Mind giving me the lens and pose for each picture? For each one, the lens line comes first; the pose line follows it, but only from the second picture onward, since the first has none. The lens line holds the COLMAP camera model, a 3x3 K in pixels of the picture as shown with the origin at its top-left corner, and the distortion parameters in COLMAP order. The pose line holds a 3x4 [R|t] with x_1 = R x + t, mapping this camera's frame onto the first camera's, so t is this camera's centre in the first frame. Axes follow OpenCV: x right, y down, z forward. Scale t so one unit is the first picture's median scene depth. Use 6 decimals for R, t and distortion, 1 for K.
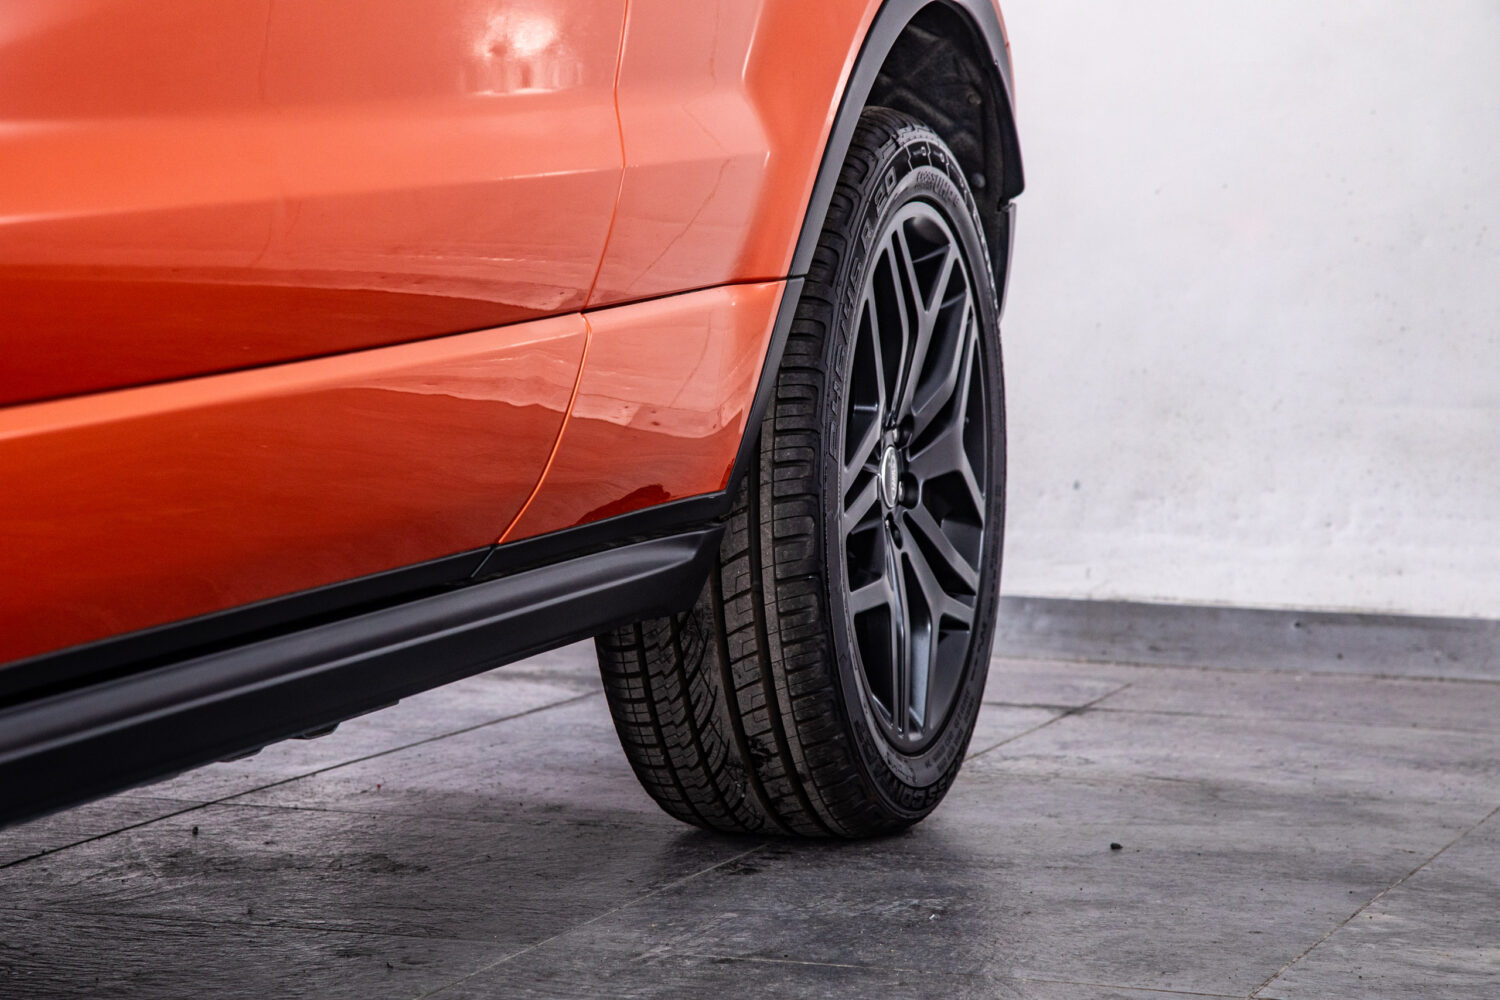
lens RADIAL K [[4035.3, 0, 750.0], [0, 4035.3, 500.0], [0, 0, 1]] dist [0.578990, 0.147268]
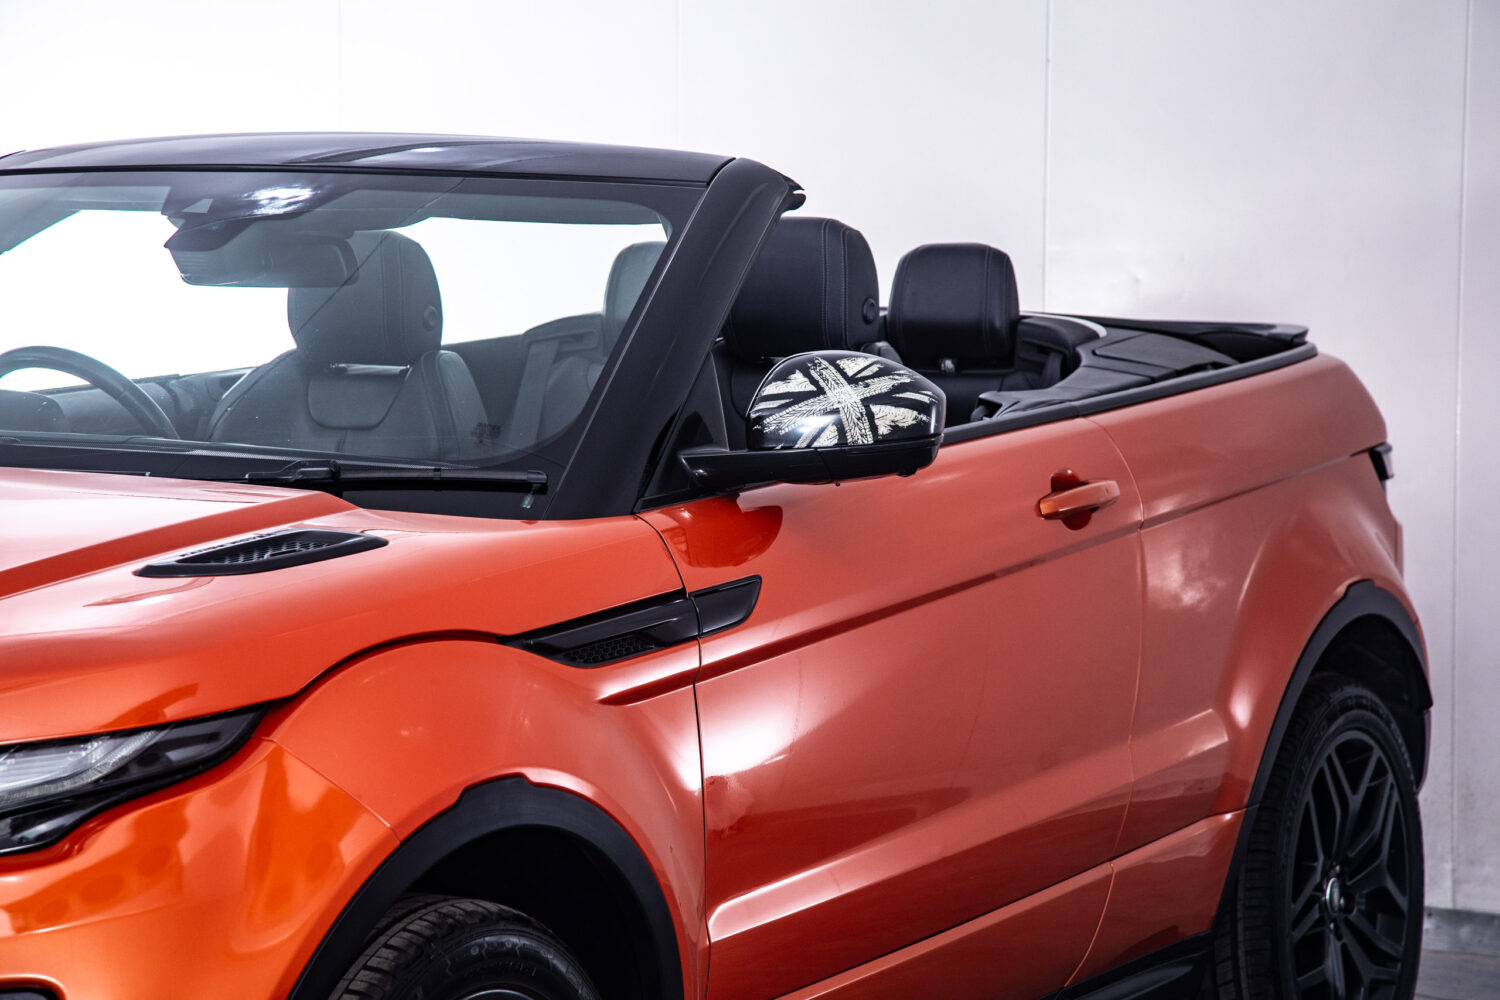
lens RADIAL K [[4058.8, 0, 750.0], [0, 4058.8, 500.0], [0, 0, 1]] dist [0.615012, -2.048180]
pose [[0.982874, -0.001252, -0.184275, 0.115247], [-0.001158, 0.999915, -0.012966, -0.150940], [0.184276, 0.012957, 0.982789, -0.723192]]
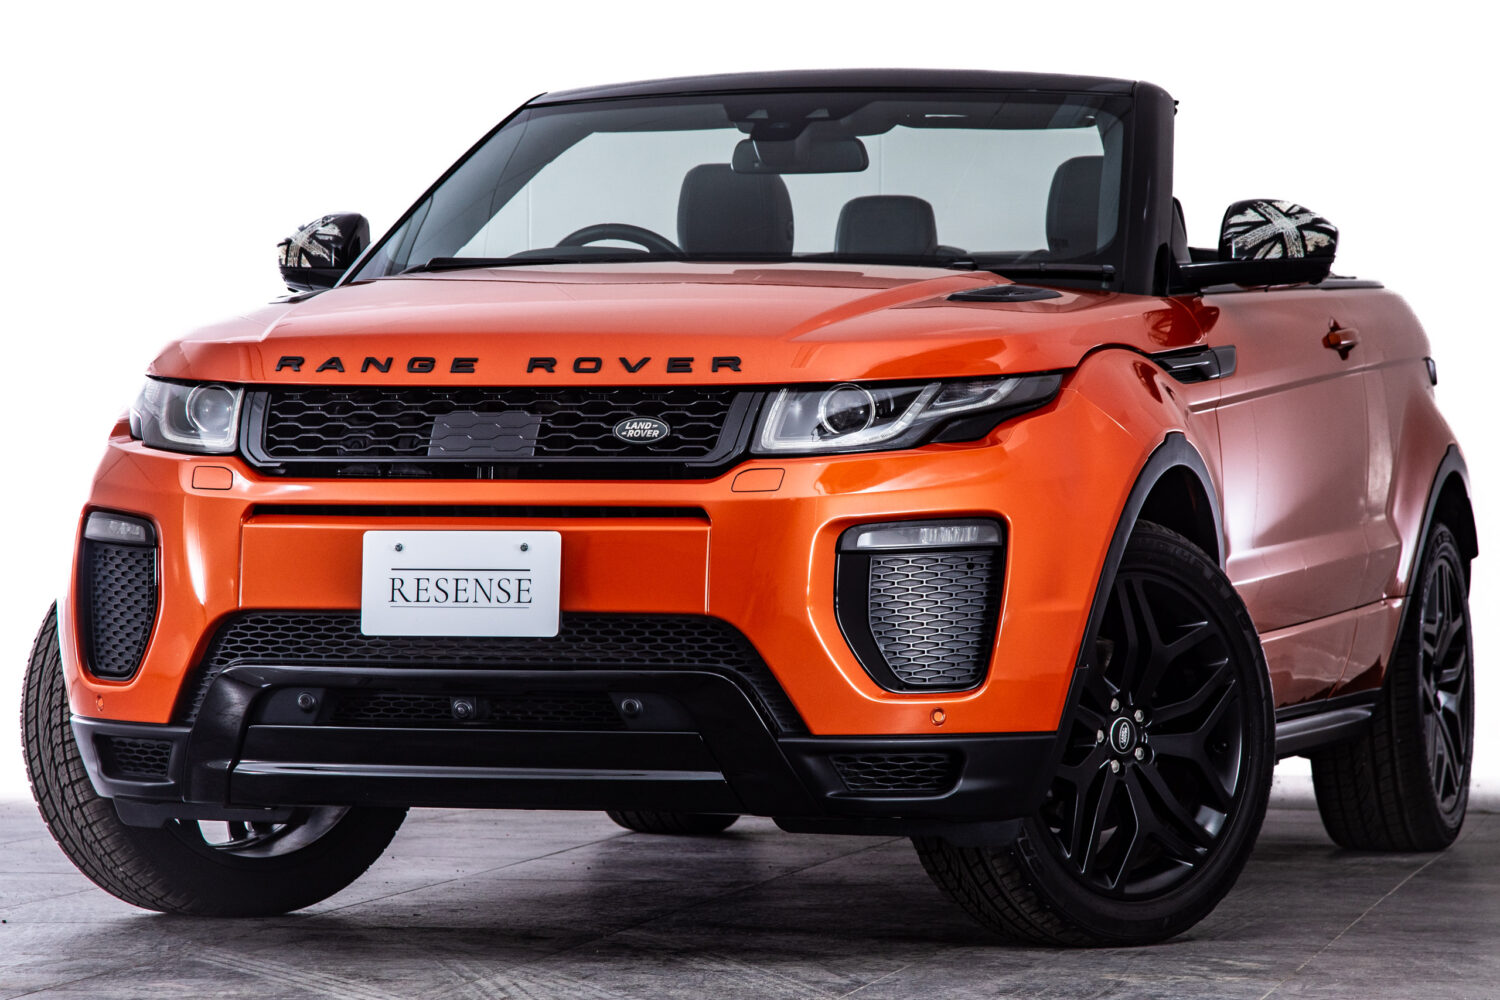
lens RADIAL K [[4951.0, 0, 752.2], [0, 4951.0, 545.9], [0, 0, 1]] dist [0.506378, -0.536322]
pose [[0.999848, -0.015884, -0.007215, -0.318471], [0.015383, 0.997778, -0.064827, 0.089649], [0.008229, 0.064706, 0.997870, -1.728241]]
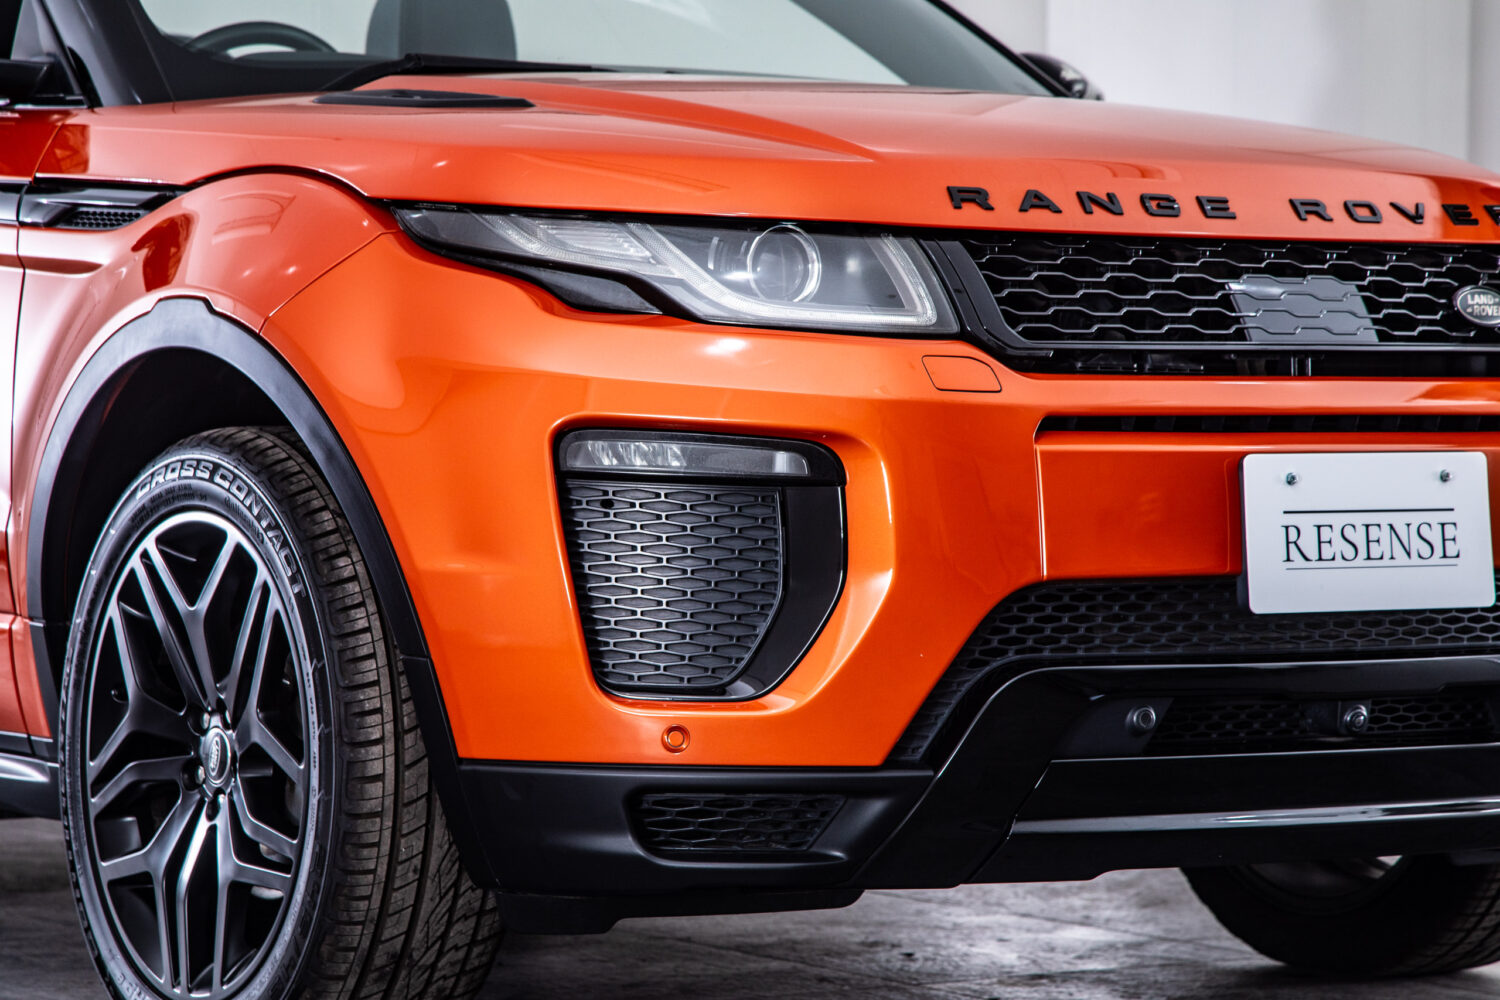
lens RADIAL K [[4035.3, 0, 750.0], [0, 4035.3, 500.0], [0, 0, 1]] dist [0.578990, 0.147268]
pose [[0.640098, -0.032417, 0.767609, -1.372479], [0.070561, 0.997367, -0.016720, -0.025018], [-0.765046, 0.064866, 0.640701, -0.354140]]
